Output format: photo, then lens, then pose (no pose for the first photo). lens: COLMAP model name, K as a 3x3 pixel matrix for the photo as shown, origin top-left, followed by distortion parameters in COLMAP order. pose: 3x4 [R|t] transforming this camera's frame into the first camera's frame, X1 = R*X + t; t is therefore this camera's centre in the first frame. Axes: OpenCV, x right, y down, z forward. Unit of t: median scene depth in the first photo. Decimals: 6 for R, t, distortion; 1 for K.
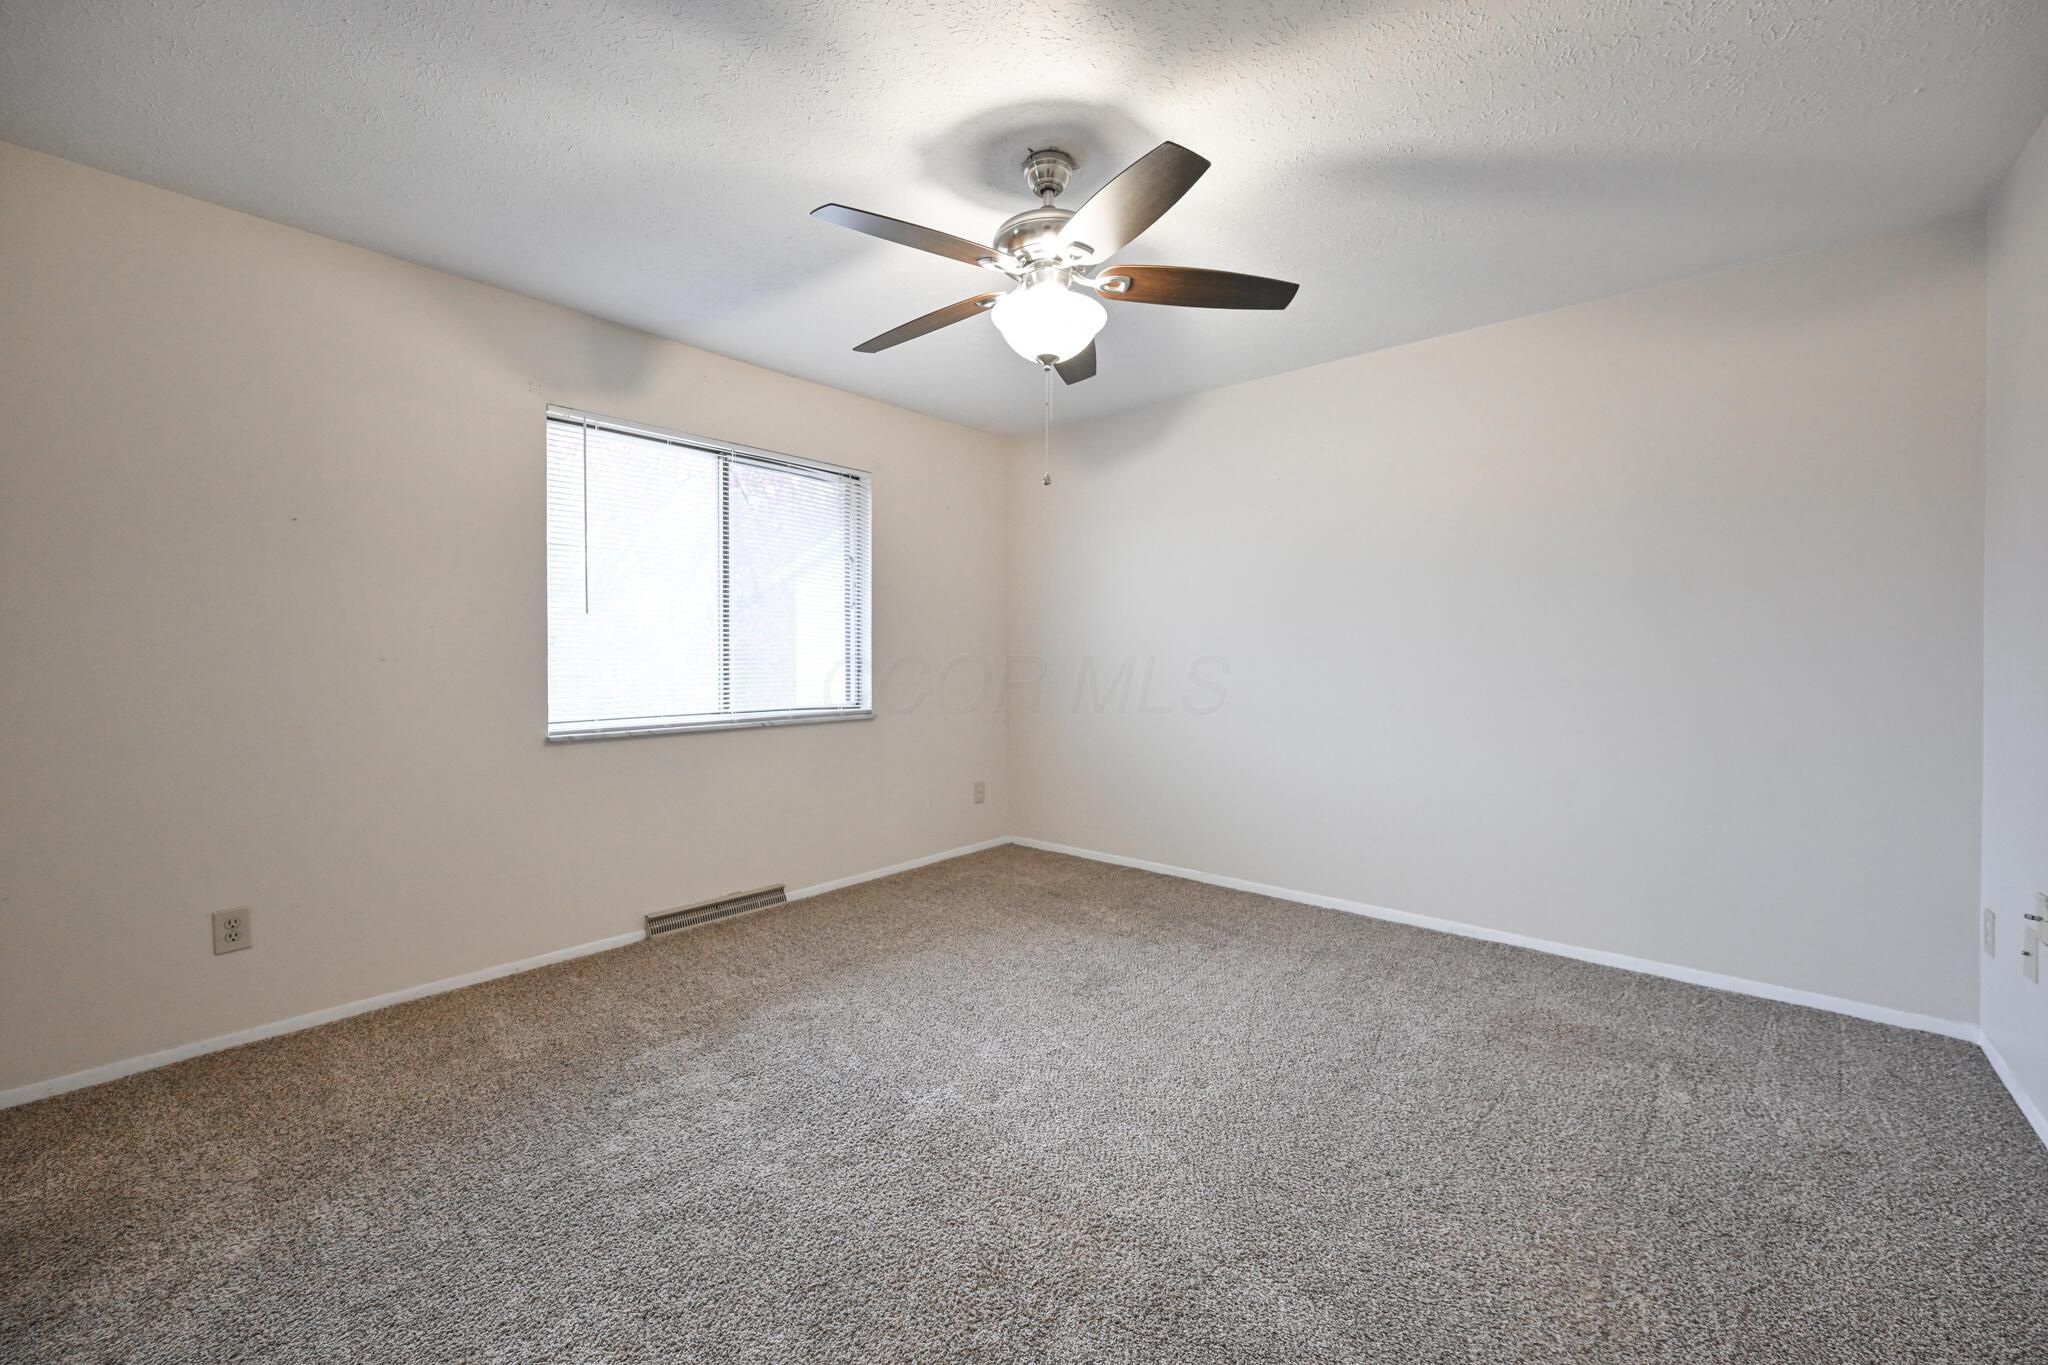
lens RADIAL K [[816.1, 0, 1028.8], [0, 816.1, 673.9], [0, 0, 1]] dist [0.003395, -0.000019]
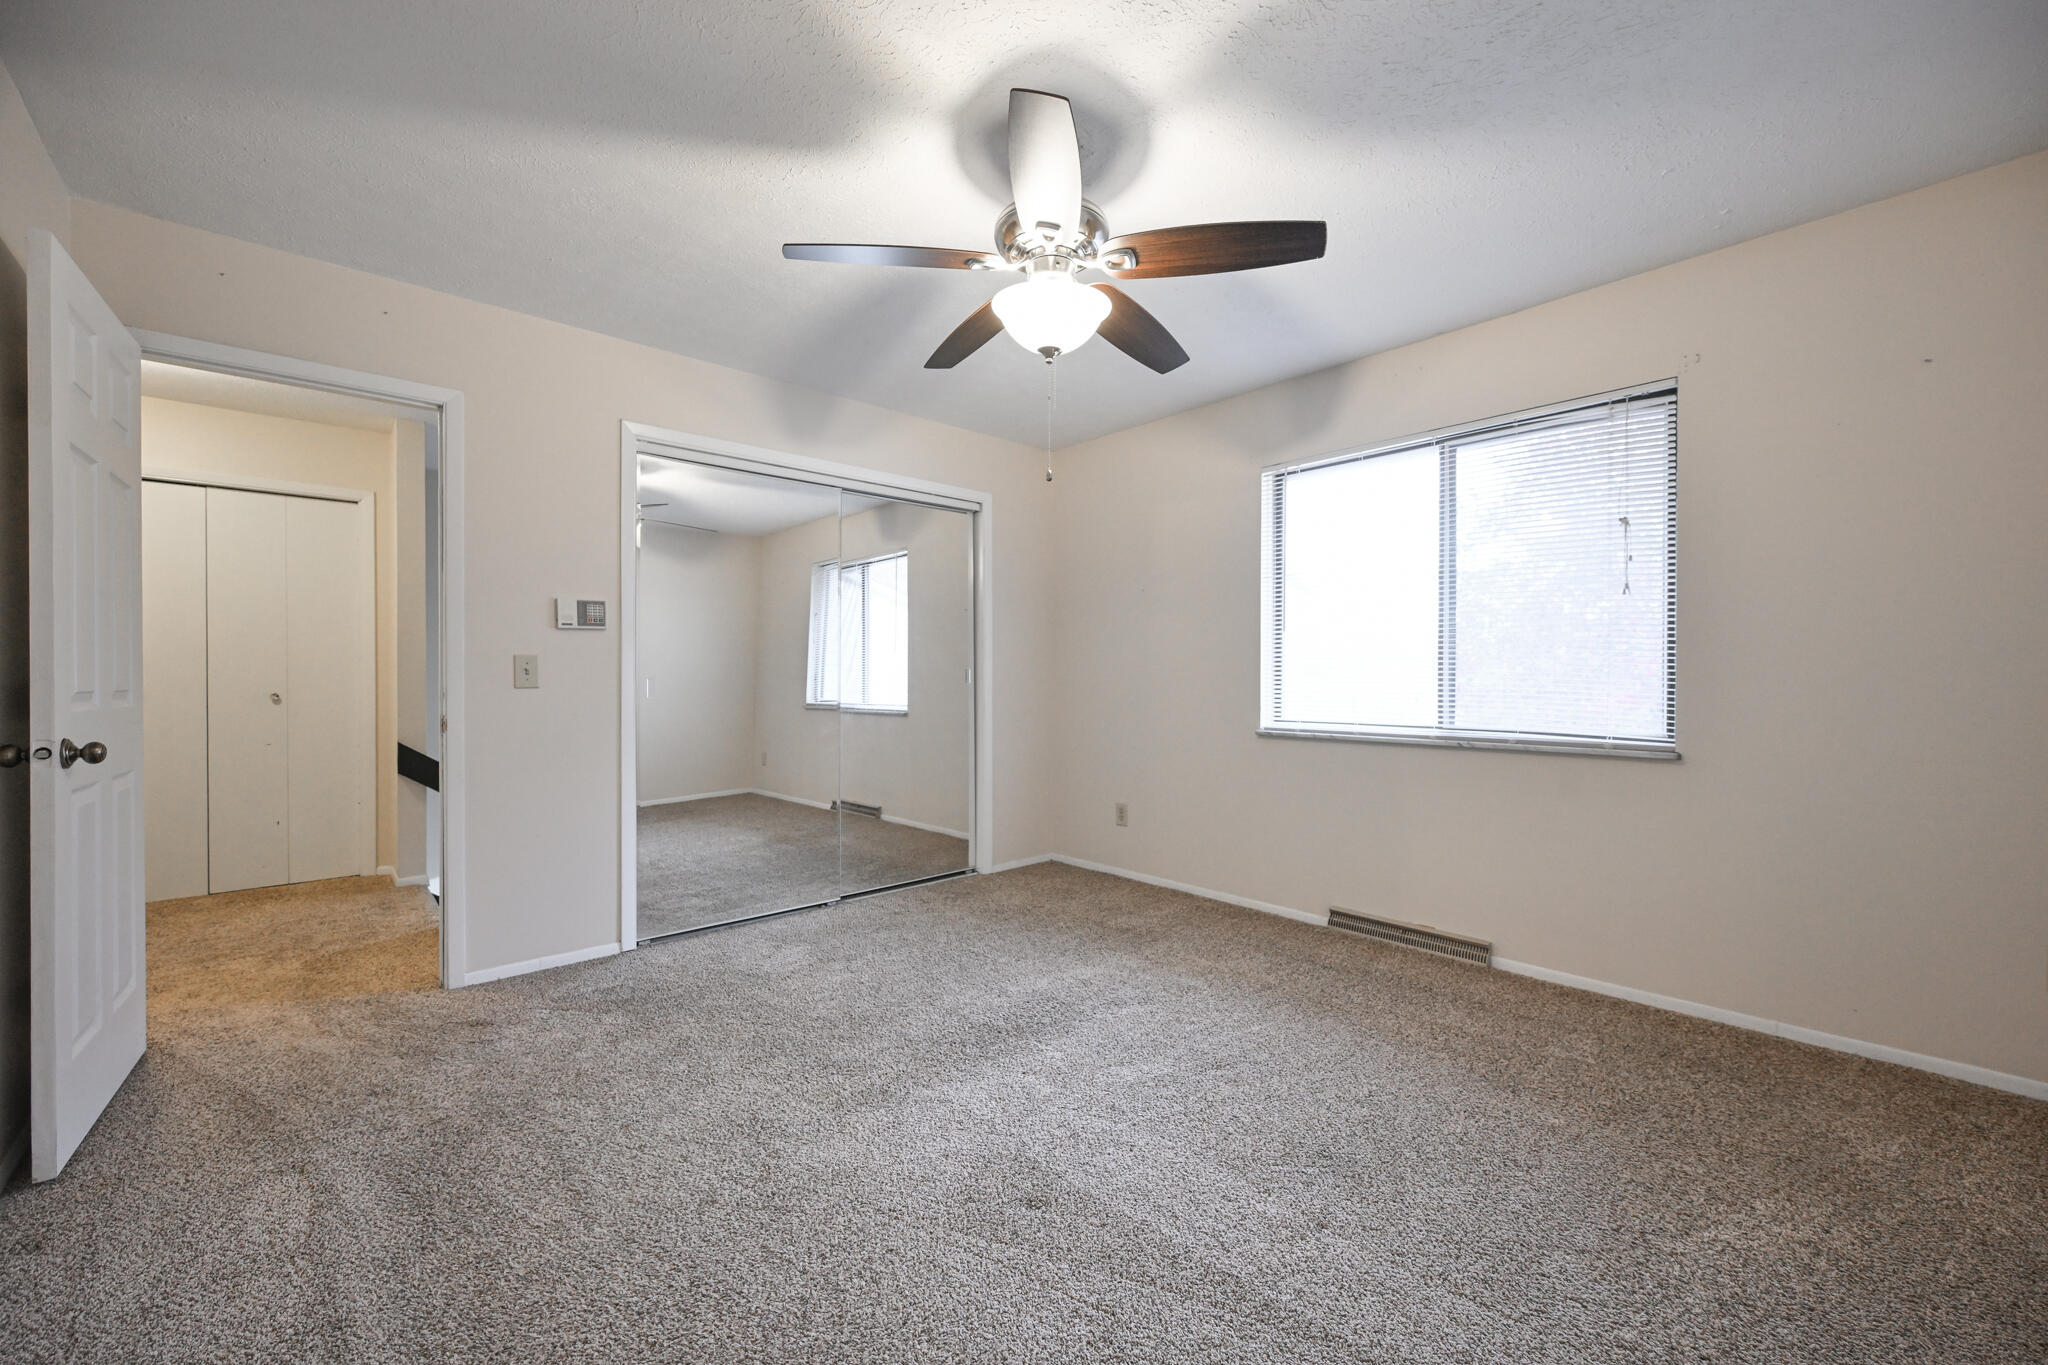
lens RADIAL K [[816.1, 0, 1029.2], [0, 816.1, 673.1], [0, 0, 1]] dist [0.003395, -0.000019]
pose [[-0.139248, 0.009529, -0.990212, 0.592198], [-0.004470, 0.999937, 0.010251, -0.020382], [0.990247, 0.005854, -0.139197, 0.676531]]
